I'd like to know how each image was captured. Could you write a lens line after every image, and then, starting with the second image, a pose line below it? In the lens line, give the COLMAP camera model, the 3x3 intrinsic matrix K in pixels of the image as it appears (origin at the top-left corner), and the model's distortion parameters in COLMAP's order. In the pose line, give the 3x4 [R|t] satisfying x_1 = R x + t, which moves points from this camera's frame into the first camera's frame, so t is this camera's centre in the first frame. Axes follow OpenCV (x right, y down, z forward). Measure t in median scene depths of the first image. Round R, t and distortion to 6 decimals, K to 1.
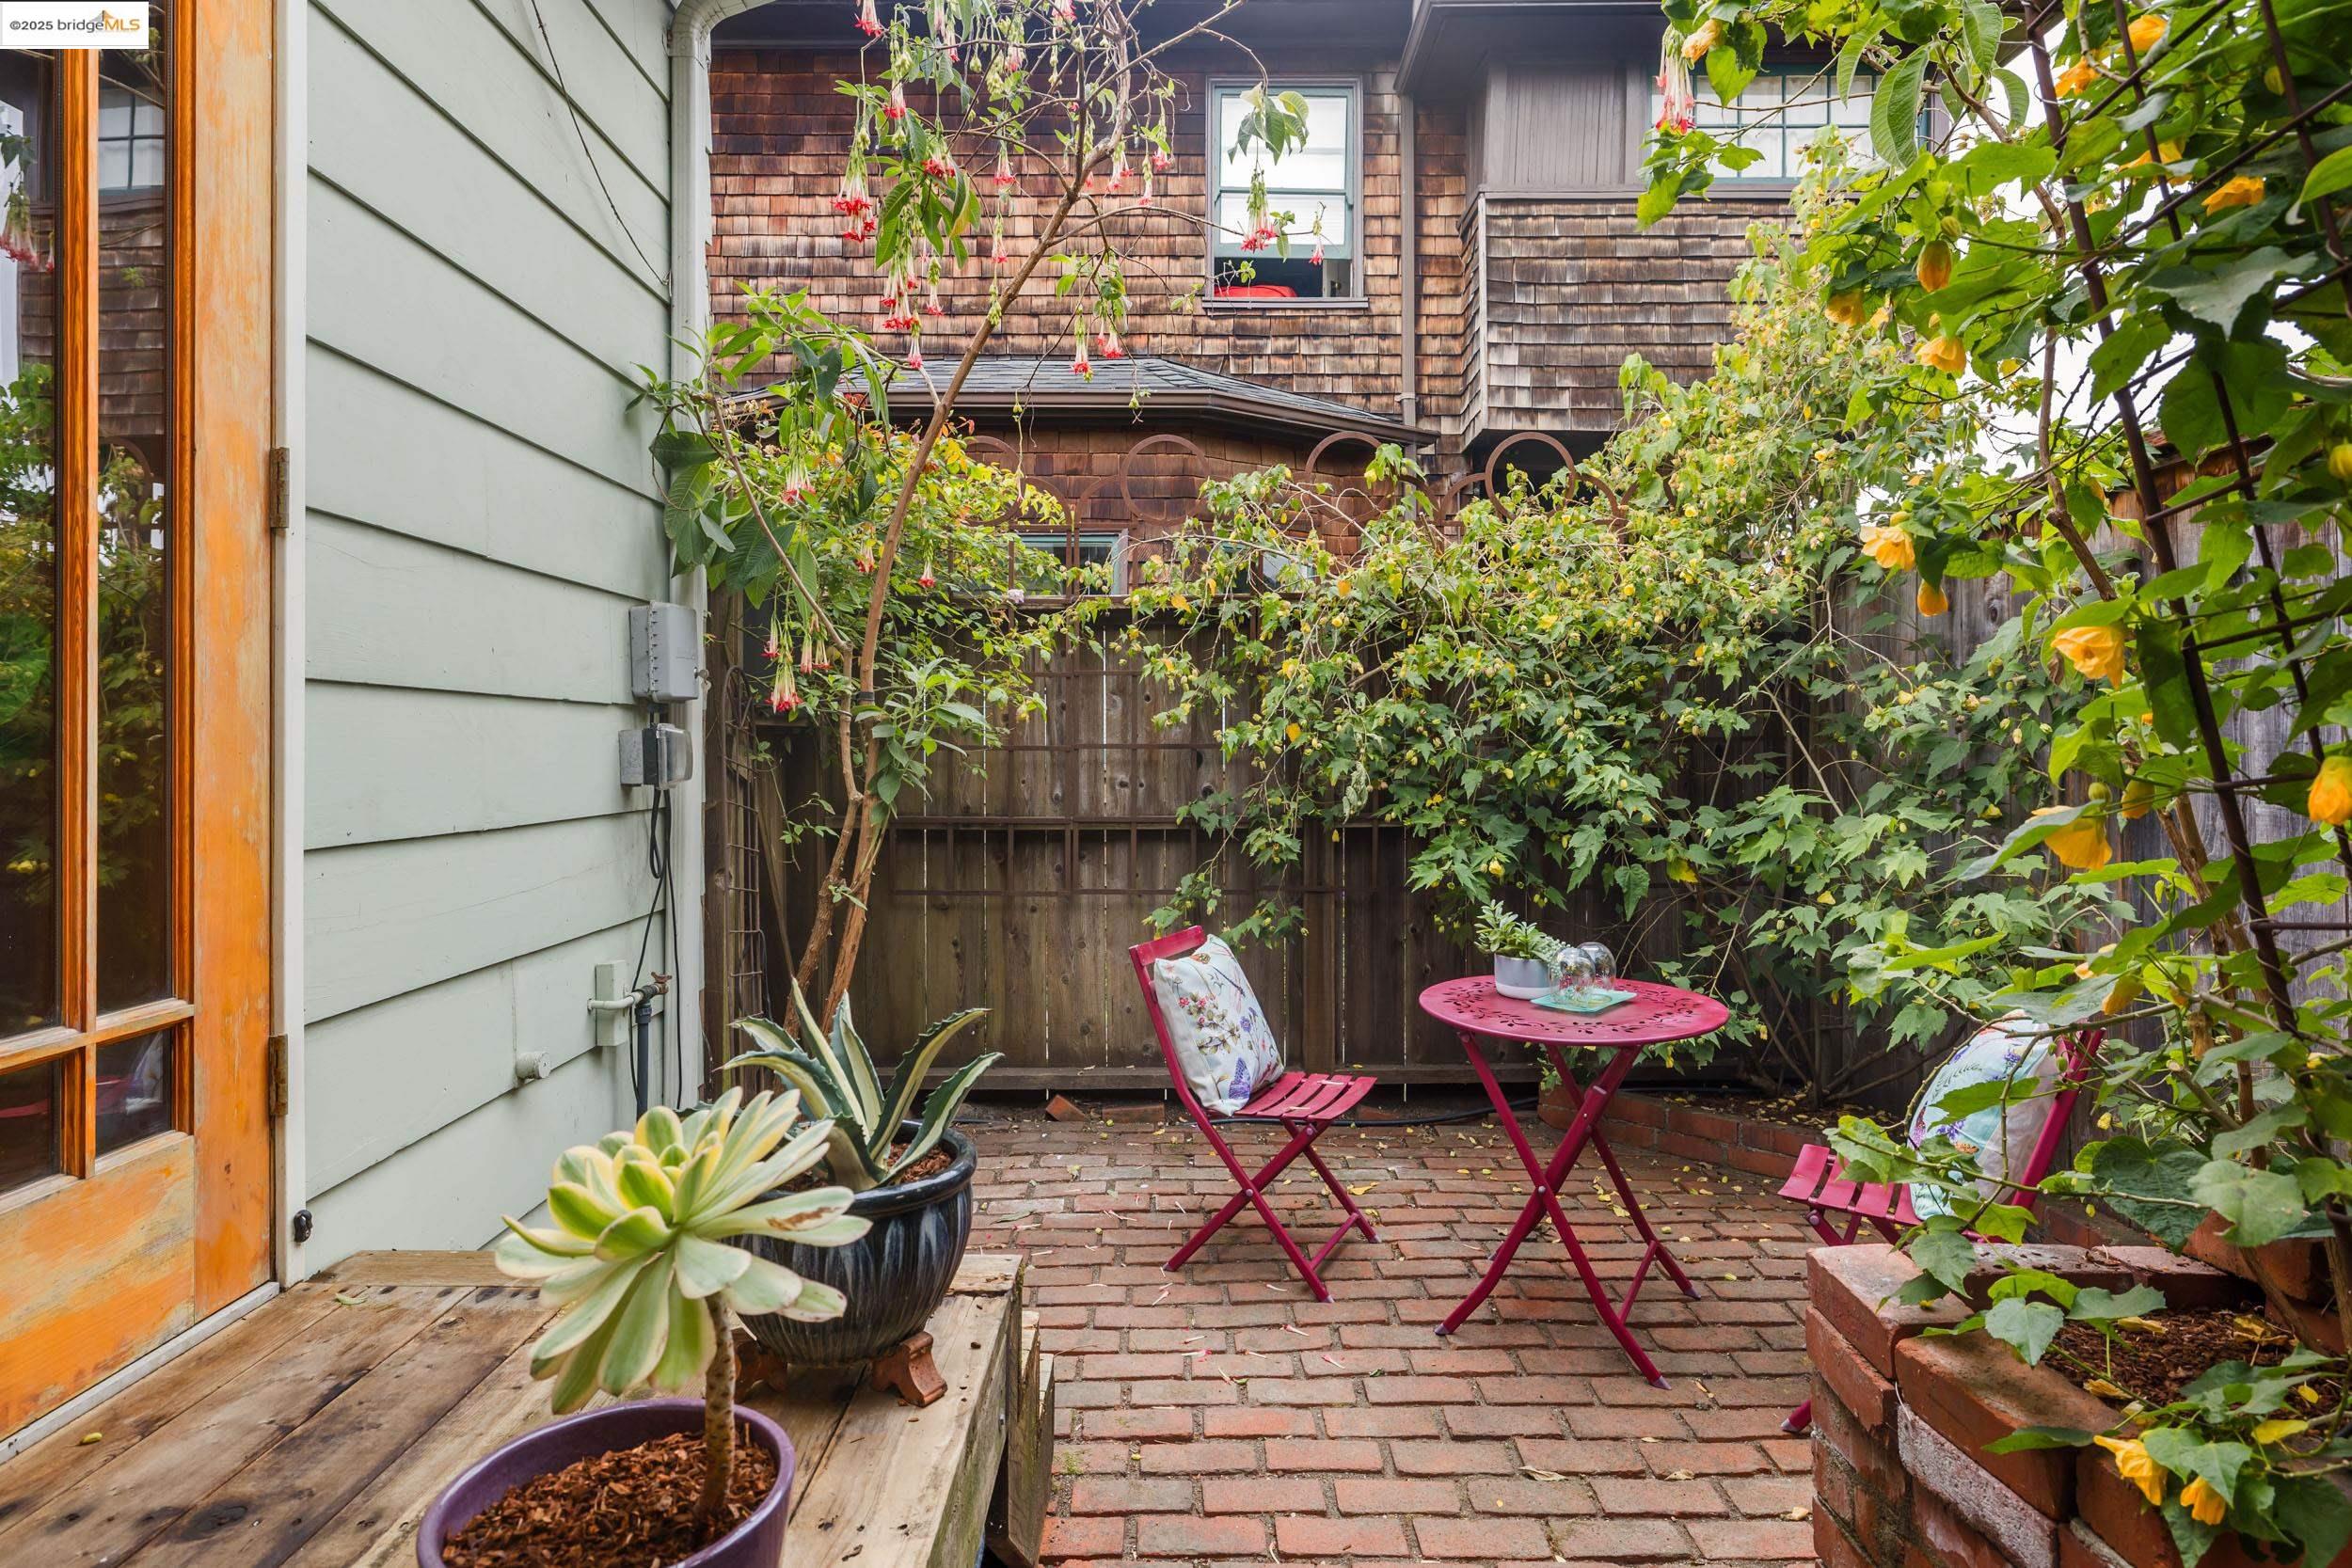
lens RADIAL K [[1293.6, 0, 1202.5], [0, 1293.6, 744.1], [0, 0, 1]] dist [-0.003898, 0.002191]
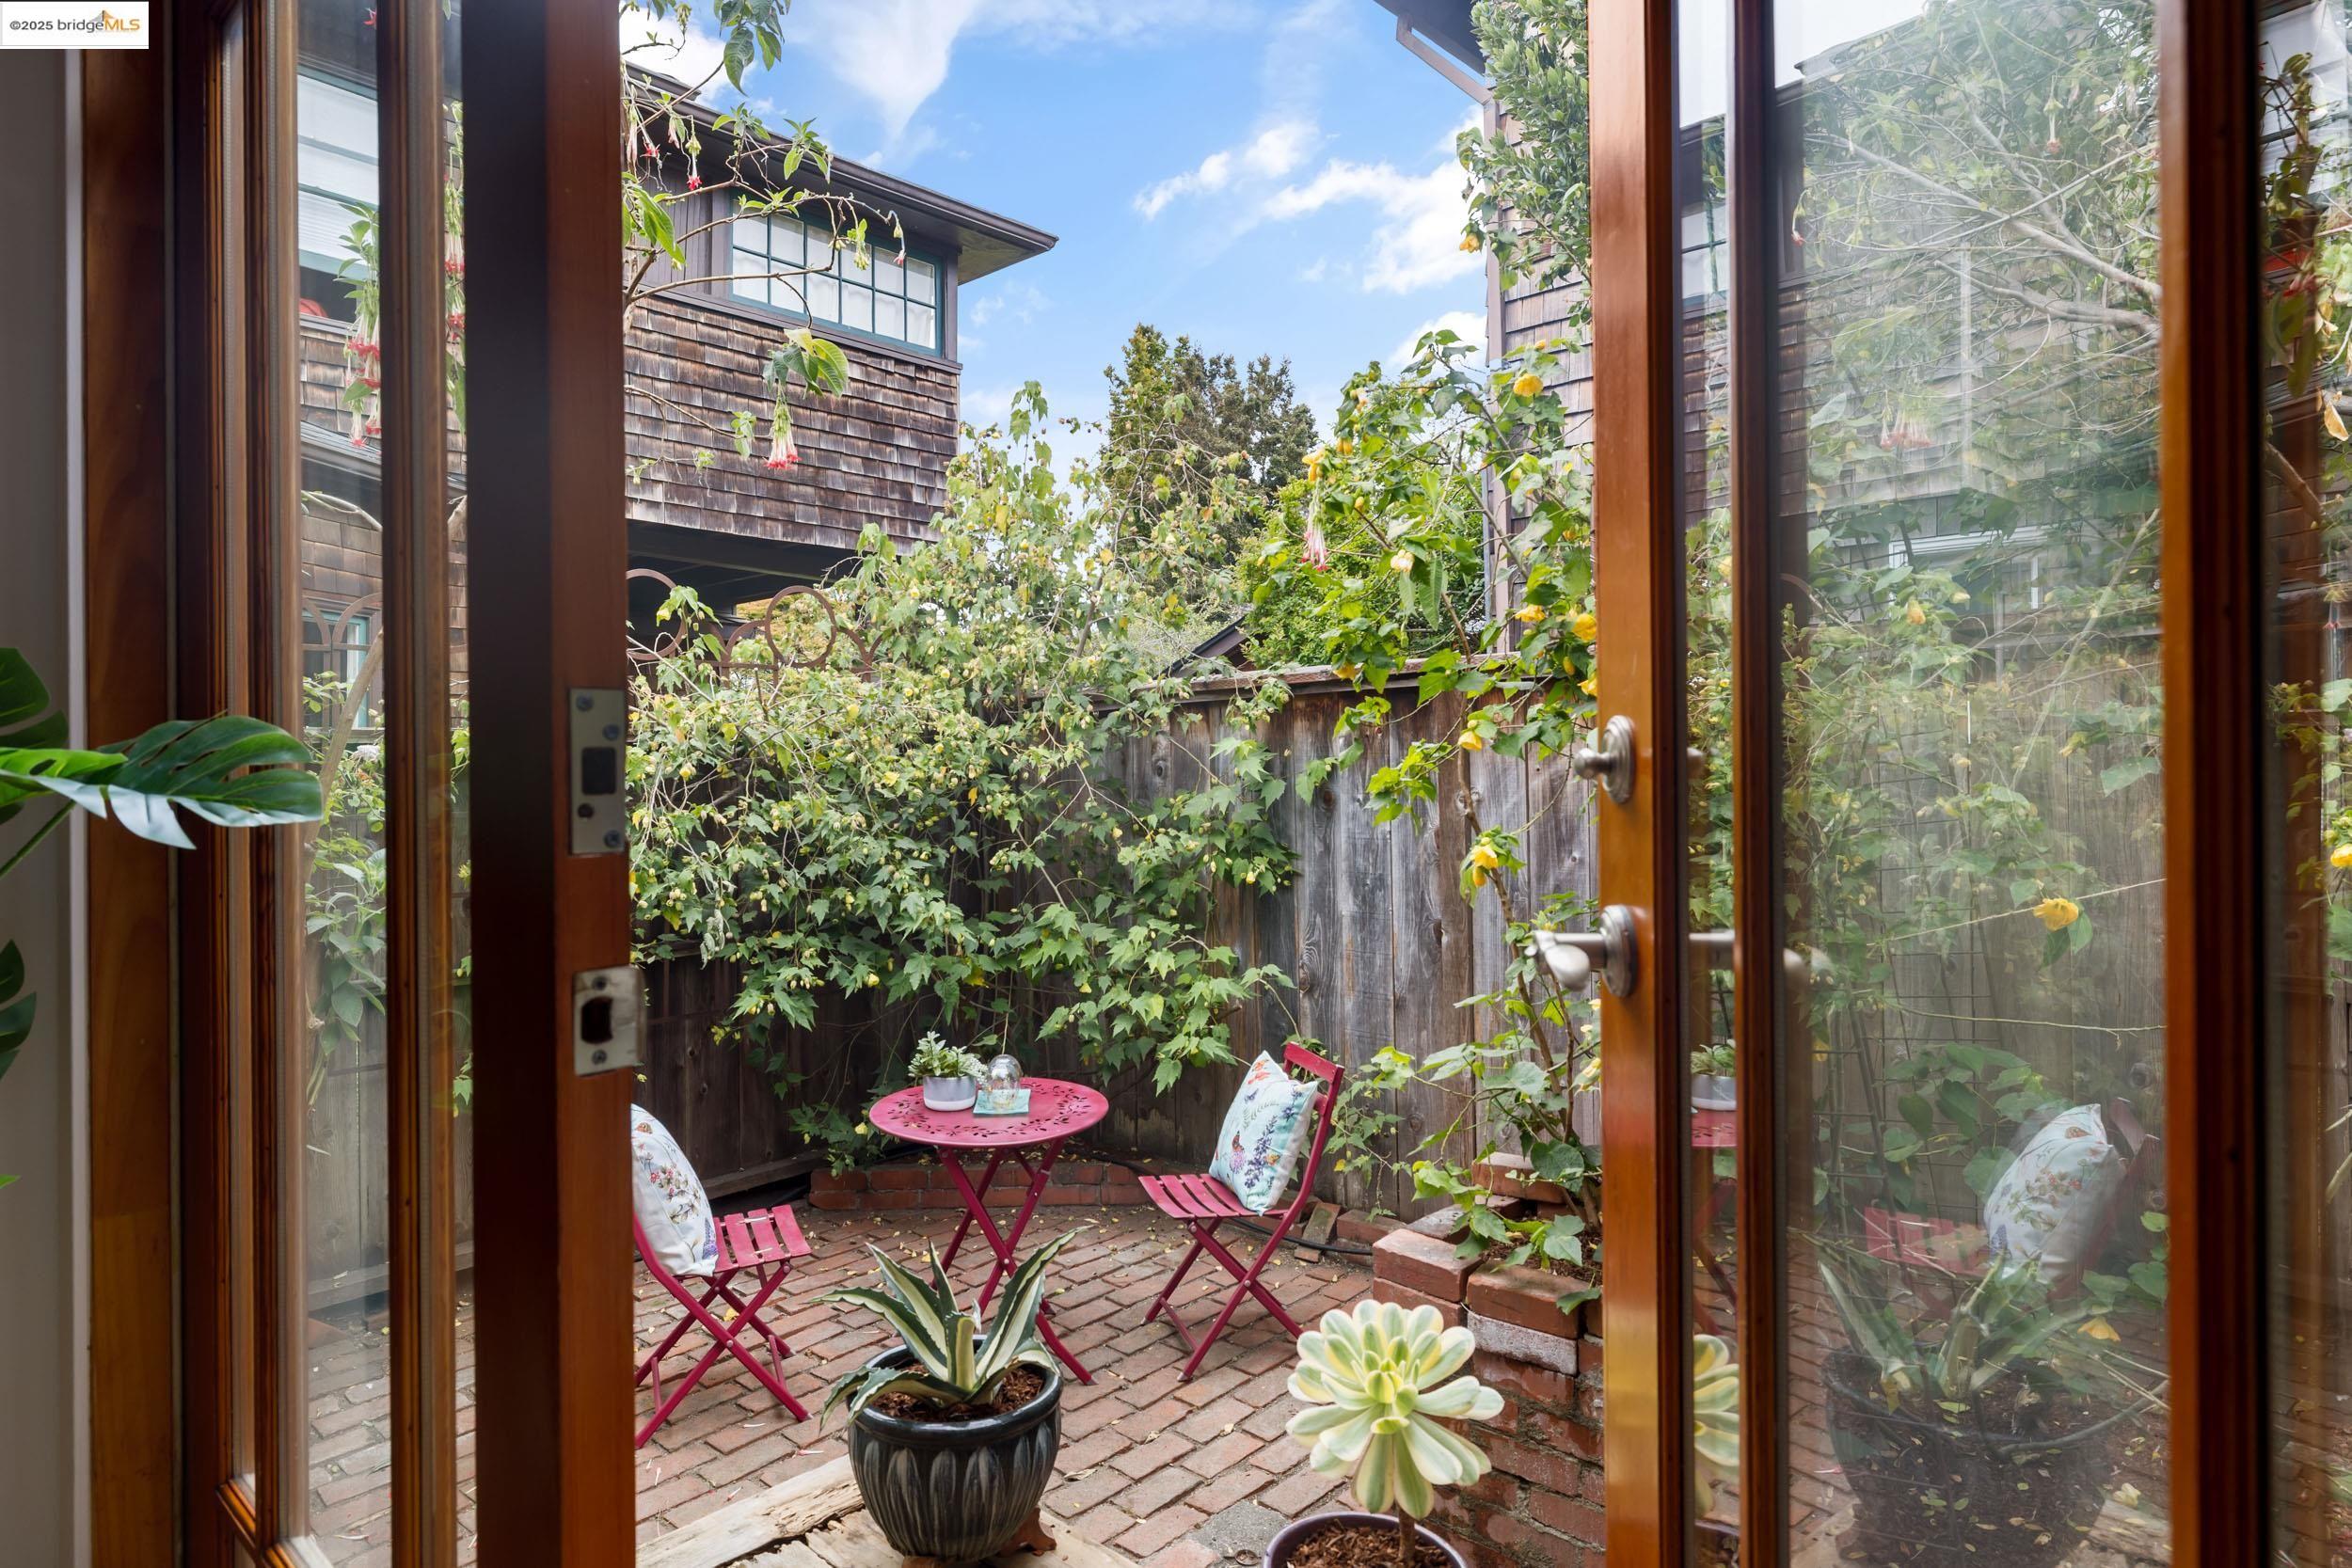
lens RADIAL K [[1293.6, 0, 1175.0], [0, 1293.6, 776.6], [0, 0, 1]] dist [-0.003898, 0.002191]
pose [[0.694301, -0.007557, 0.719645, -0.372942], [0.008518, 0.999961, 0.002283, -0.091388], [-0.719634, 0.004545, 0.694338, 0.005063]]
